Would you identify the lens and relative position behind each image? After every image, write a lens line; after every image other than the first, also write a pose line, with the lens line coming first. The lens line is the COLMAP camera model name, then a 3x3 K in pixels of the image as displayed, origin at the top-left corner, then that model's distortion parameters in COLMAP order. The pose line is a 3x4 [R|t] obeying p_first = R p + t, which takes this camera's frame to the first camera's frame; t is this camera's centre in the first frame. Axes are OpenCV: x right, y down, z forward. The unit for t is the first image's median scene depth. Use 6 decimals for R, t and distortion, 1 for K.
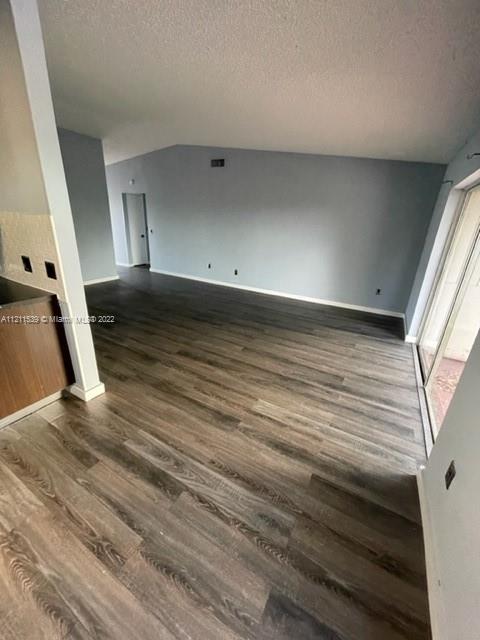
lens RADIAL K [[257.1, 0, 241.7], [0, 257.1, 315.3], [0, 0, 1]] dist [-0.001367, 0.000121]
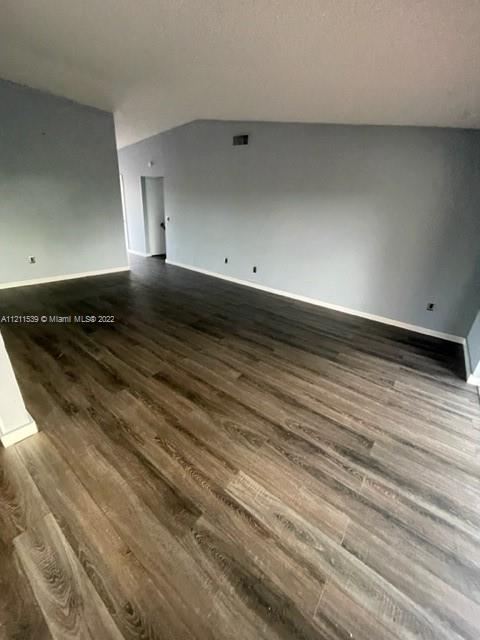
lens RADIAL K [[257.1, 0, 241.7], [0, 257.1, 315.3], [0, 0, 1]] dist [-0.001367, 0.000121]
pose [[0.990406, 0.074990, -0.116067, 0.089886], [-0.071160, 0.996786, 0.036808, -0.083868], [0.118454, -0.028196, 0.992559, 0.249477]]
